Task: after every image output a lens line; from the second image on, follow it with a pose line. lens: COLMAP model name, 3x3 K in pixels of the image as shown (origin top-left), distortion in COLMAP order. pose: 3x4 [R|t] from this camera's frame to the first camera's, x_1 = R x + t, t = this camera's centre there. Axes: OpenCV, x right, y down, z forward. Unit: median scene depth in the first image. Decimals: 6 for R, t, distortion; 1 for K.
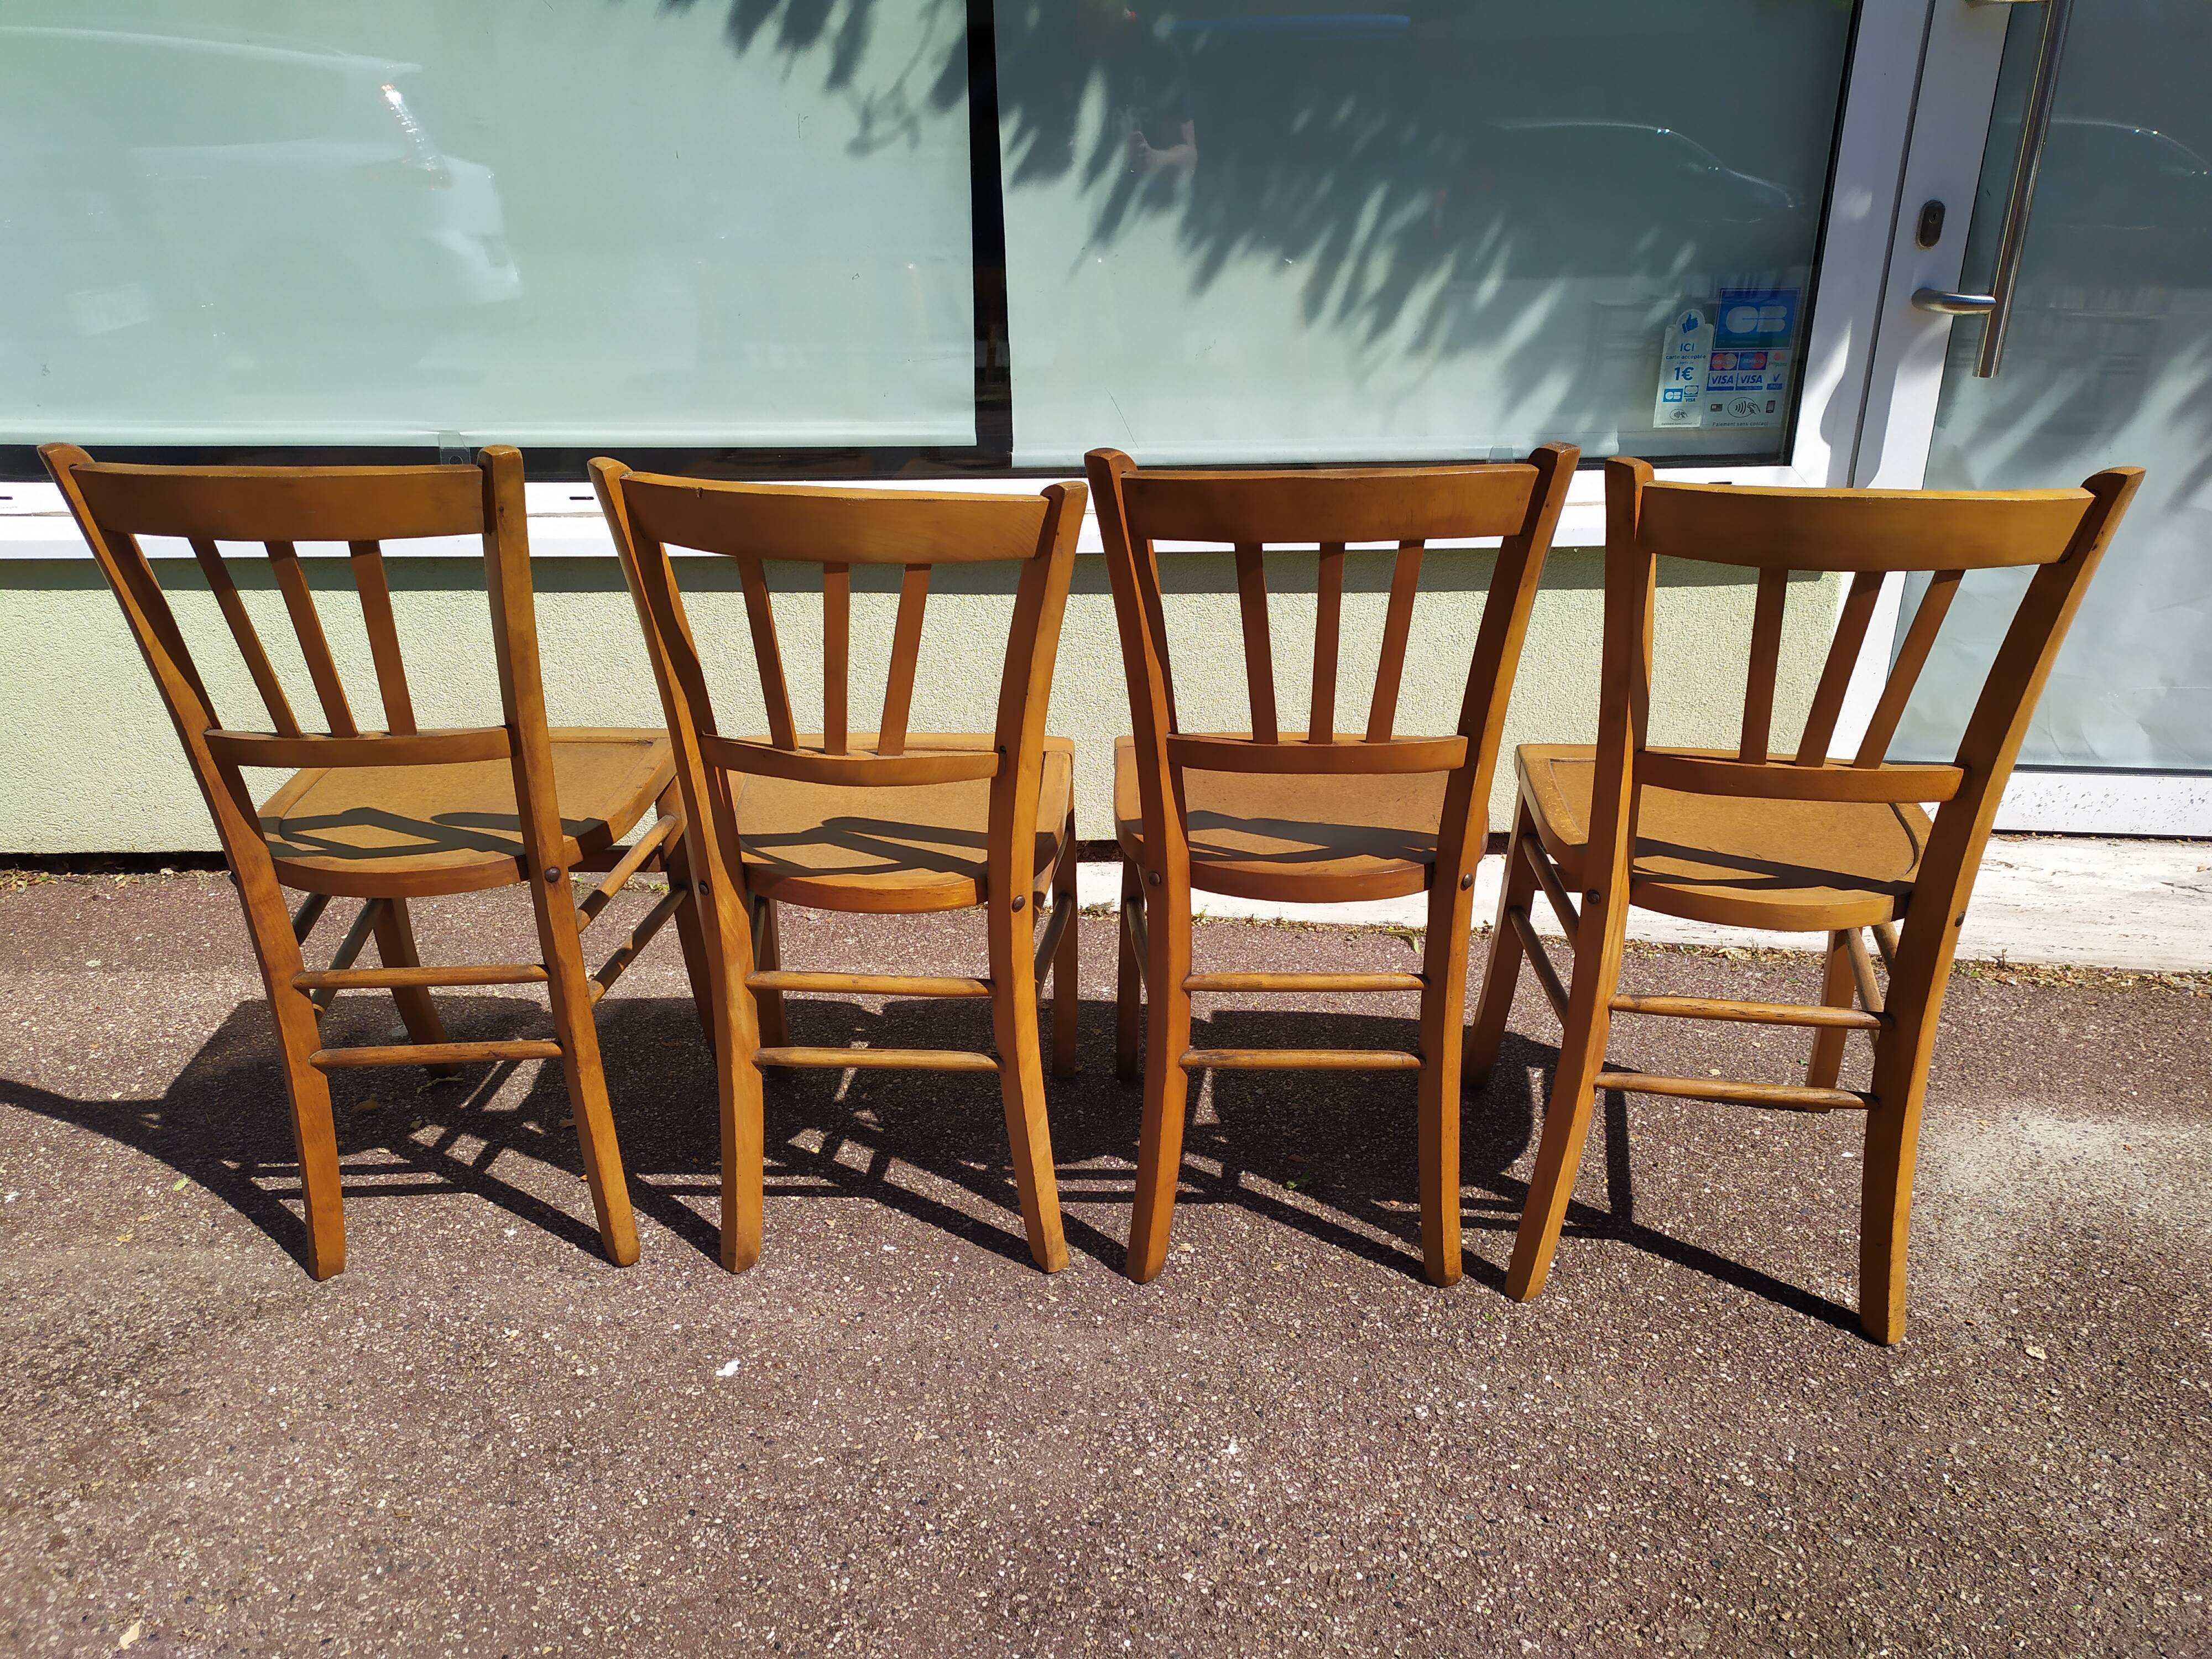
lens RADIAL K [[1666.4, 0, 1126.2], [0, 1666.4, 846.2], [0, 0, 1]] dist [0.056973, -0.058685]
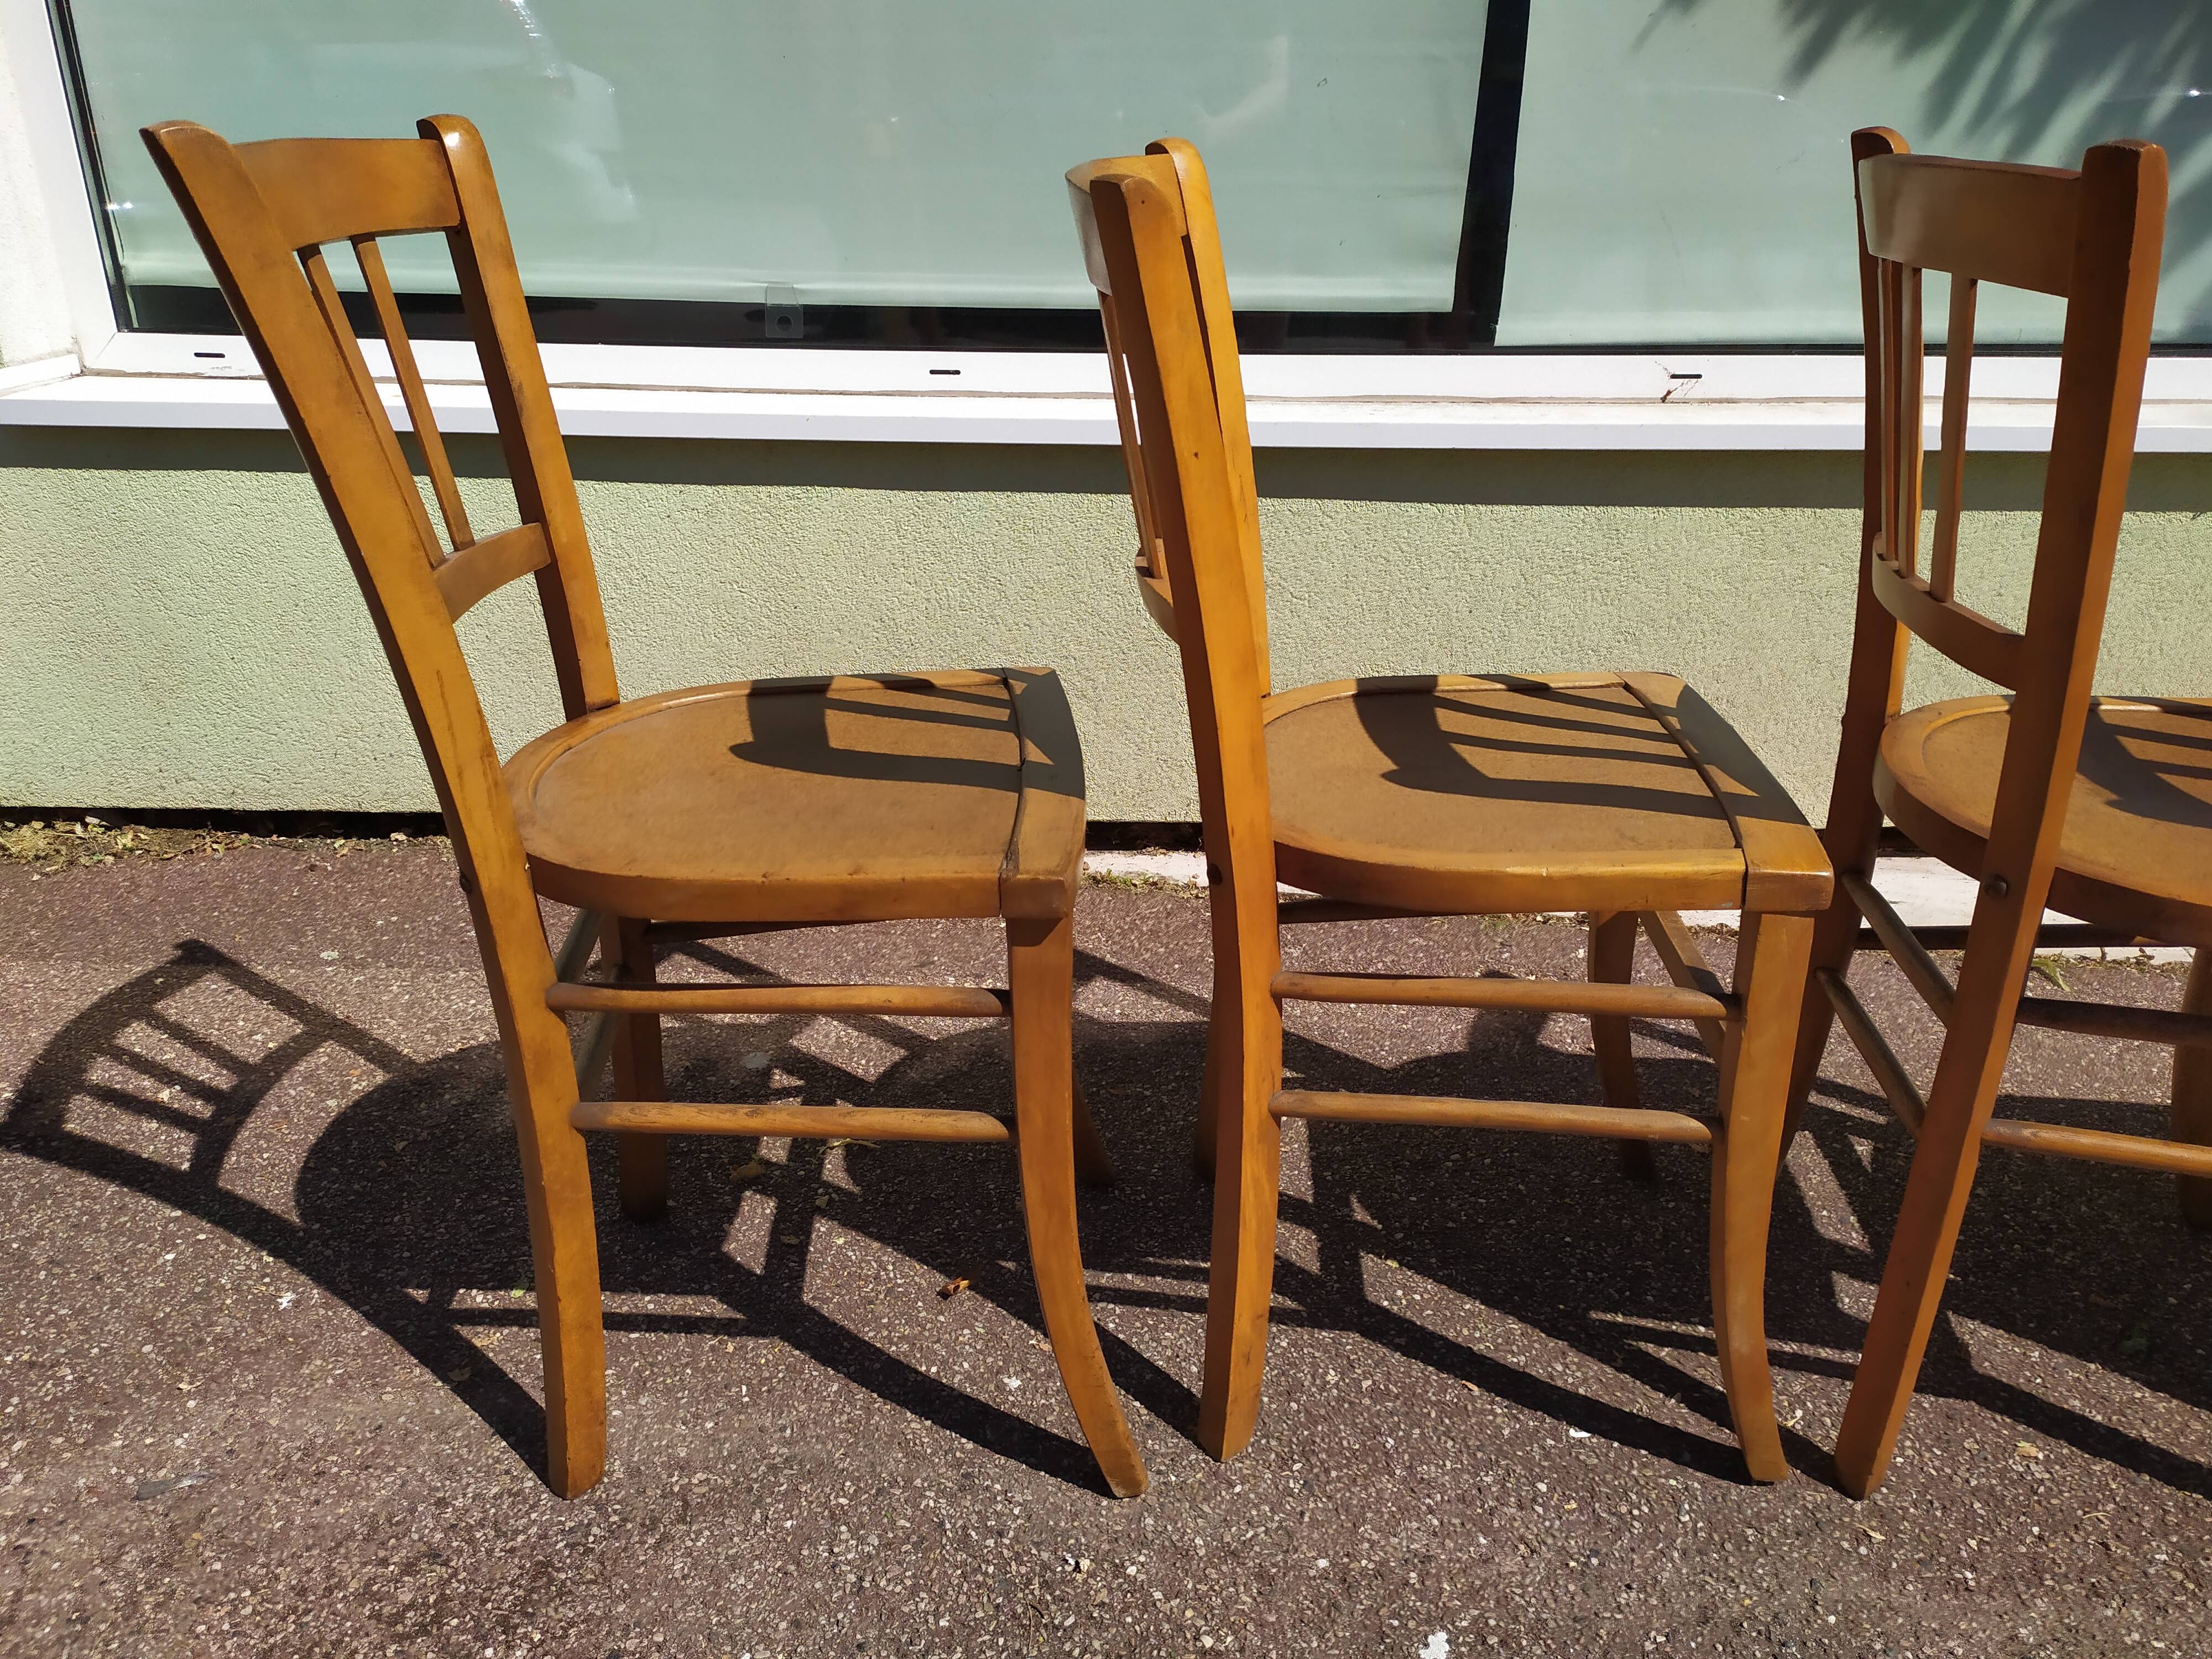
lens RADIAL K [[1666.4, 0, 1114.5], [0, 1666.4, 834.5], [0, 0, 1]] dist [0.056973, -0.058685]
pose [[0.999468, 0.025890, -0.019848, -0.337547], [-0.025718, 0.999630, 0.008849, -0.002522], [0.020069, -0.008334, 0.999764, 0.335980]]
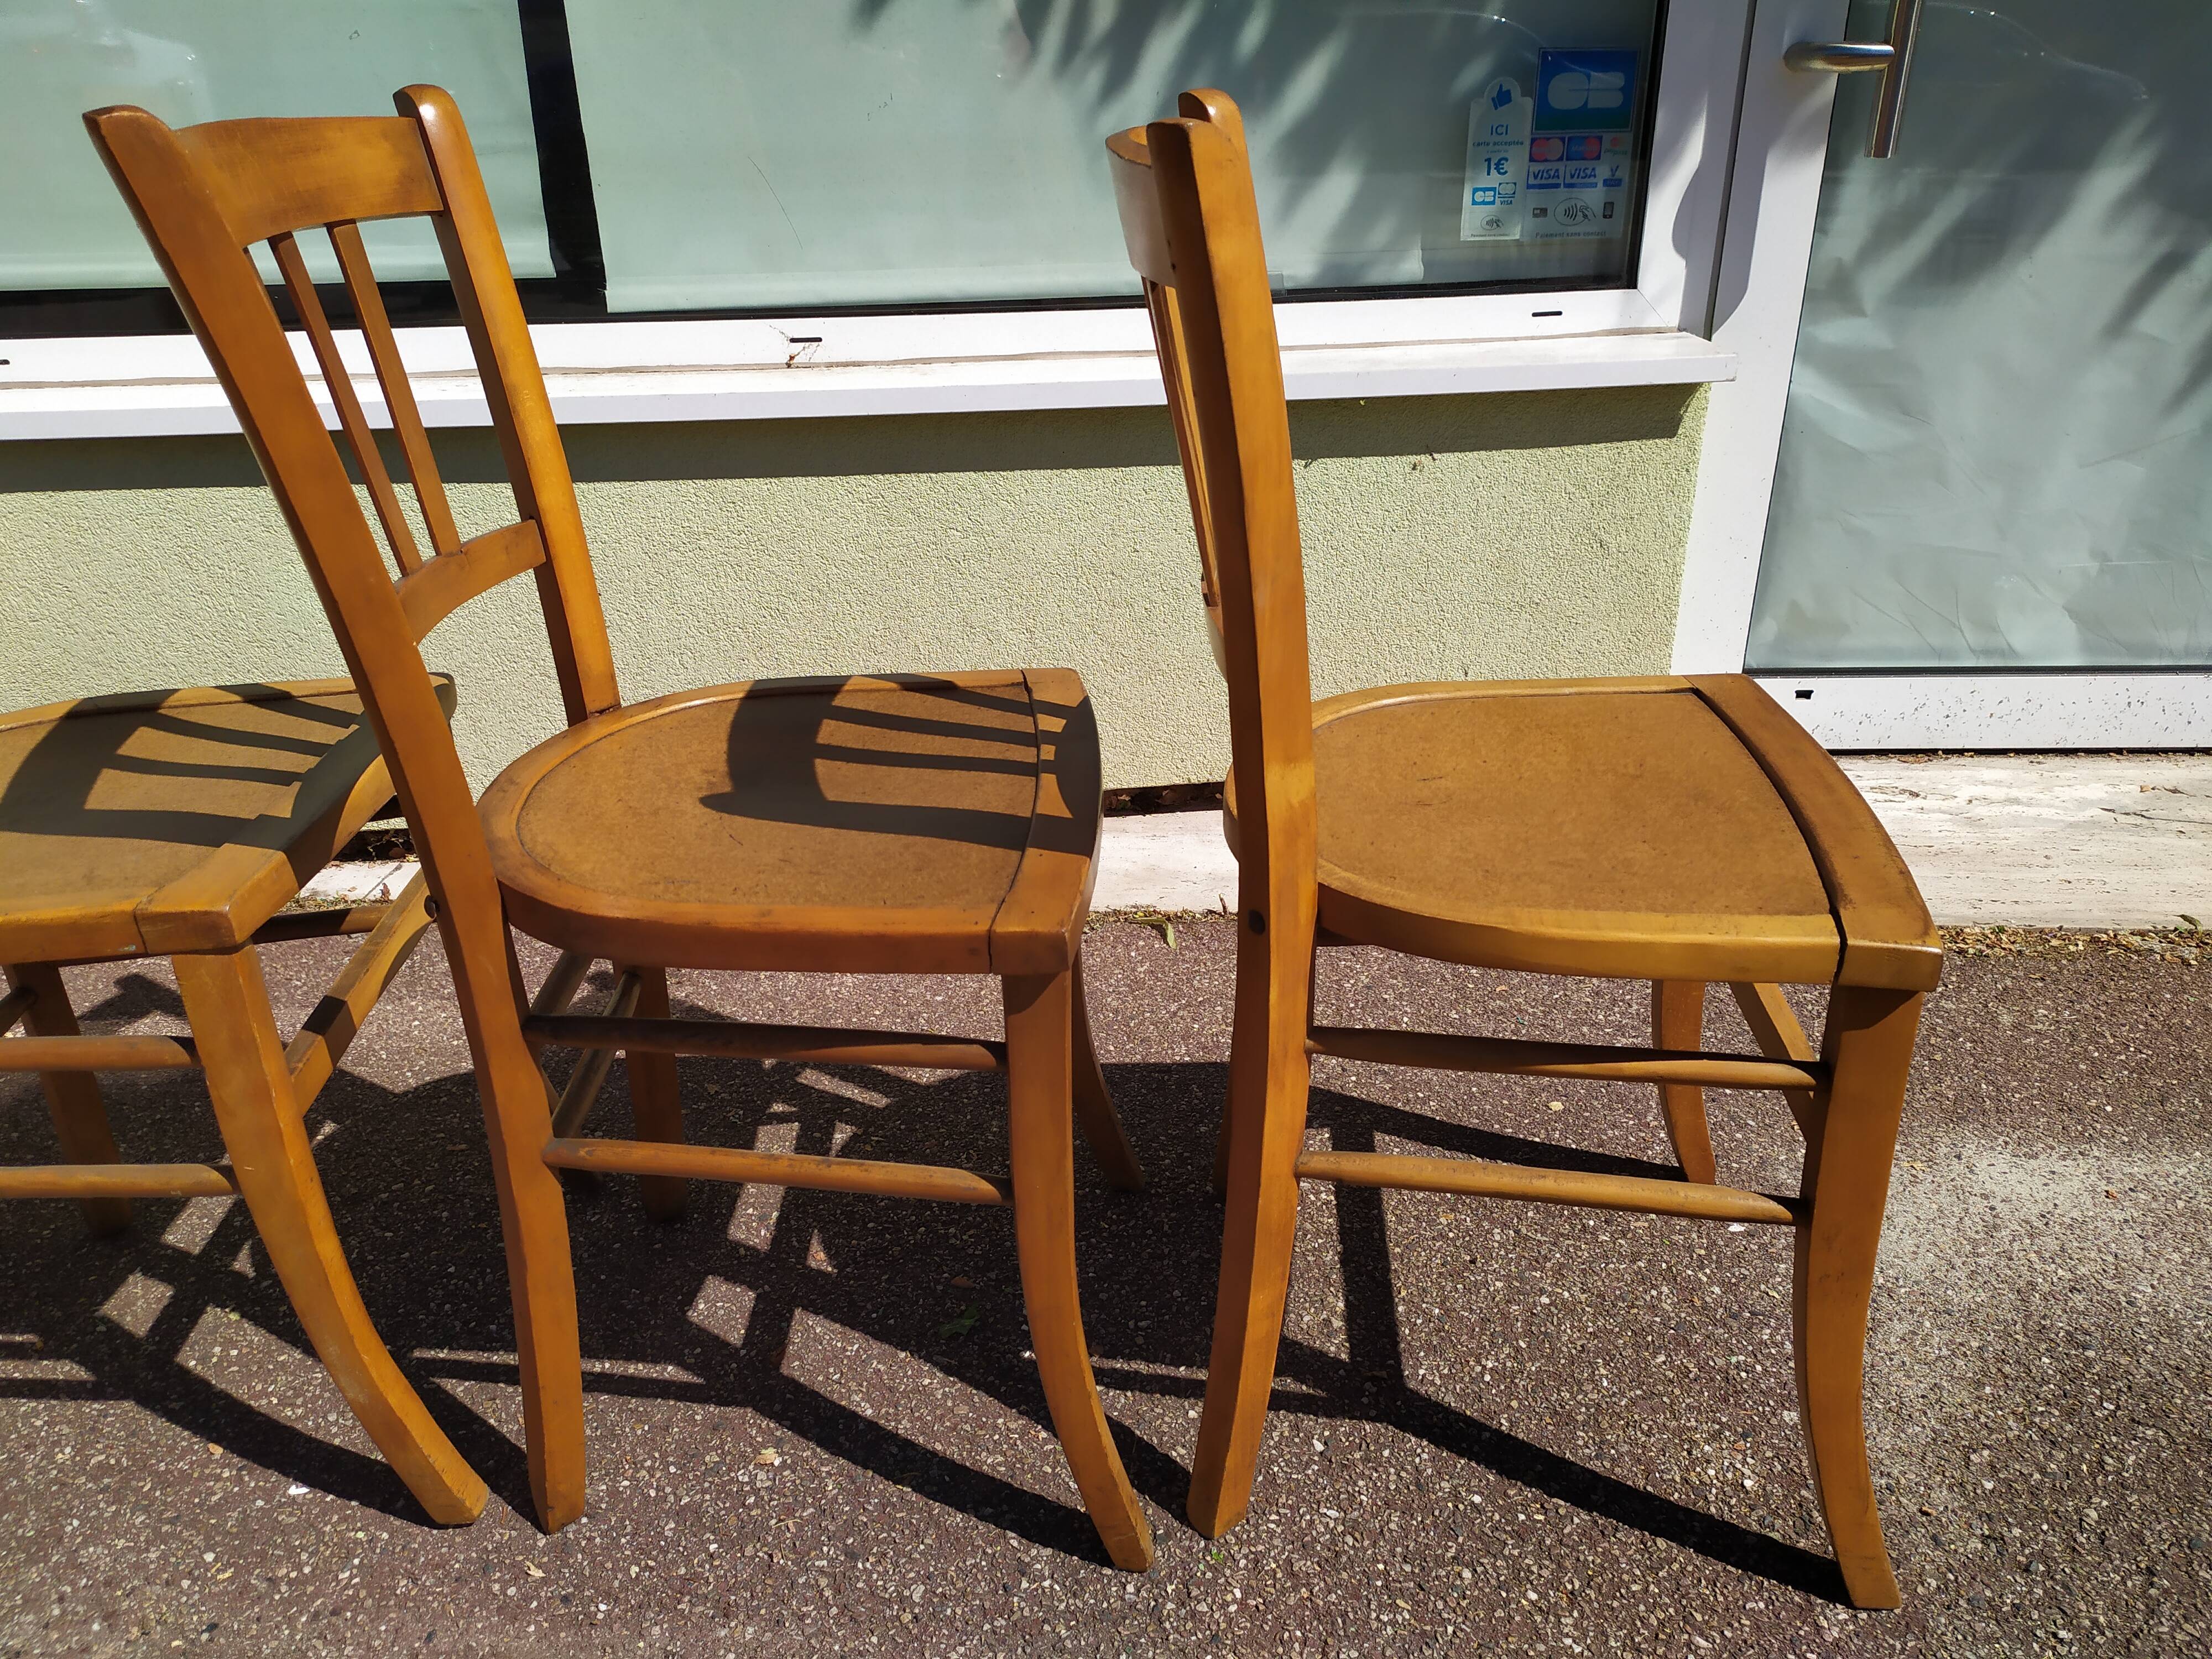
lens RADIAL K [[1666.4, 0, 1125.0], [0, 1666.4, 837.4], [0, 0, 1]] dist [0.056973, -0.058685]
pose [[0.996553, -0.042030, 0.071520, 0.144693], [0.039172, 0.998395, 0.040913, -0.023941], [-0.073125, -0.037971, 0.996600, 0.361556]]
